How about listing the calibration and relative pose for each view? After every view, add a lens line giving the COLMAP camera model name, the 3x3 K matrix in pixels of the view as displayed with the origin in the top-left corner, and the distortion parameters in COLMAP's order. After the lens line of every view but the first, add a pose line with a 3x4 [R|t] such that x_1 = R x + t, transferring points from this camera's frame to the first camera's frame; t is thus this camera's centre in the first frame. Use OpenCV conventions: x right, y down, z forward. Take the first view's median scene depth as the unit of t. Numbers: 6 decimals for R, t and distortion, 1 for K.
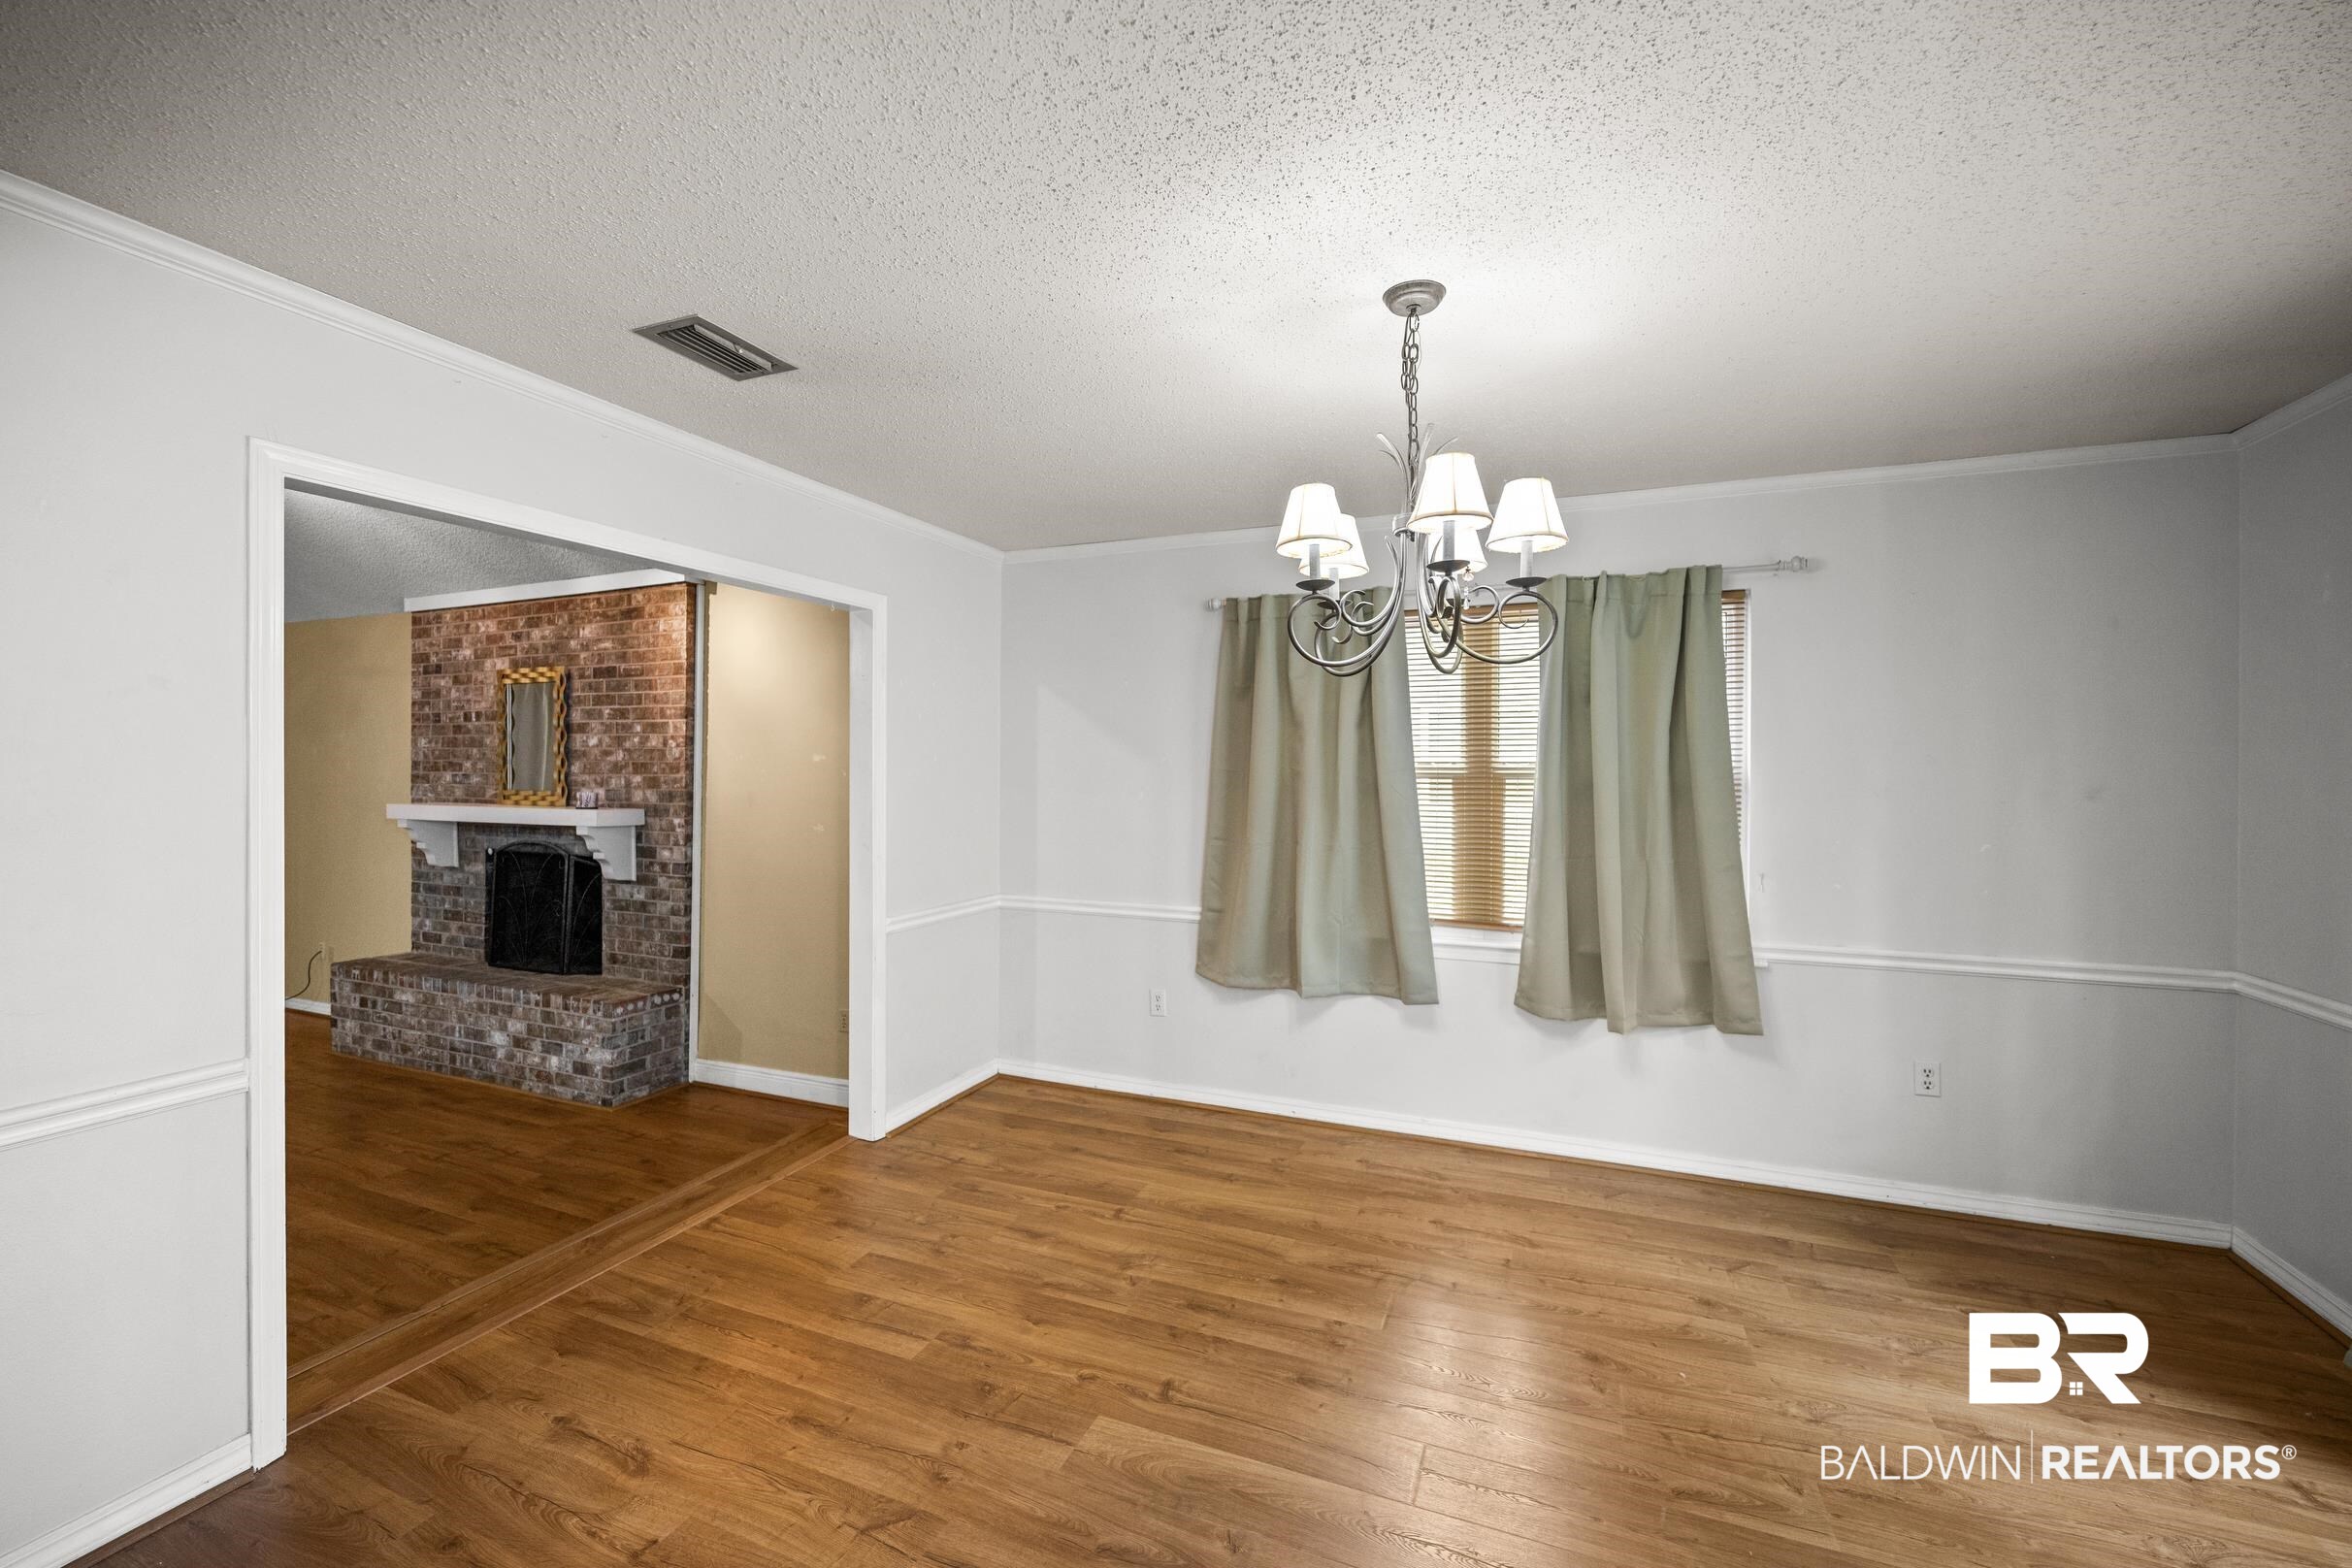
lens RADIAL K [[949.2, 0, 1173.9], [0, 949.2, 776.3], [0, 0, 1]] dist [-0.005818, -0.000266]
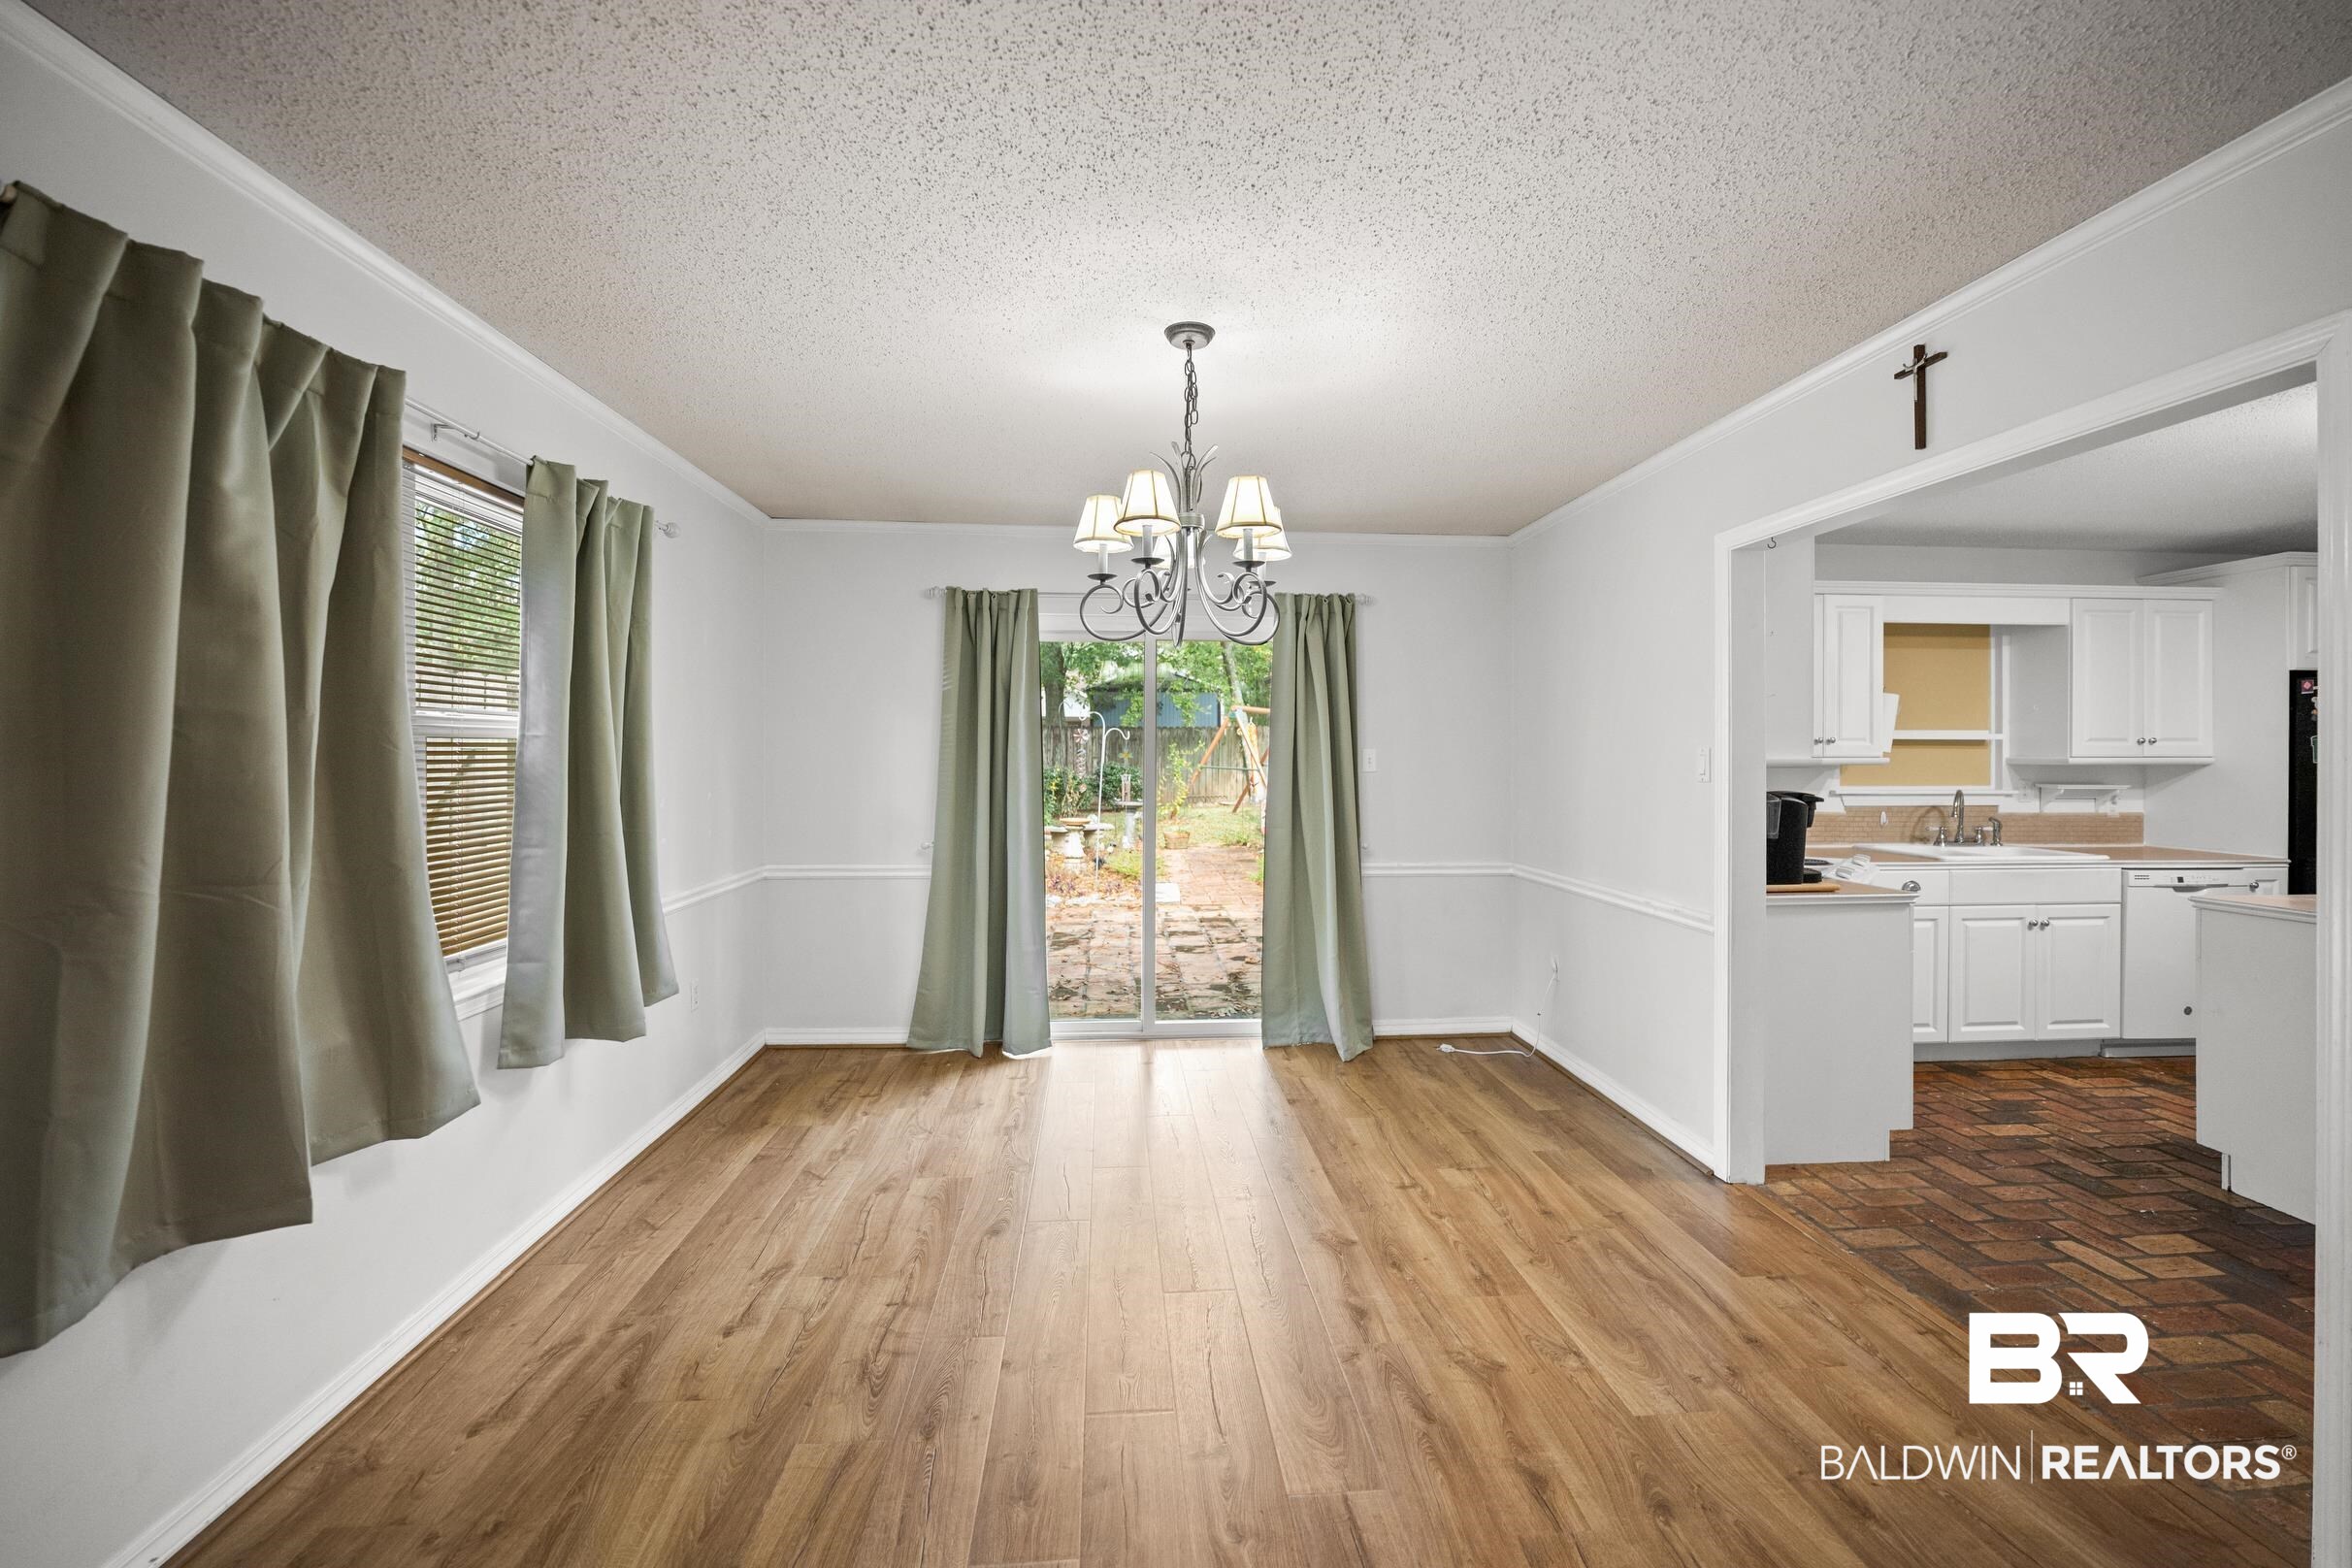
lens RADIAL K [[962.0, 0, 1163.8], [0, 962.0, 763.1], [0, 0, 1]] dist [-0.006729, -0.000199]
pose [[-0.436362, -0.014186, 0.899659, -0.559002], [0.002688, 0.999851, 0.017069, 0.011765], [-0.899767, 0.009866, -0.436259, 1.043681]]
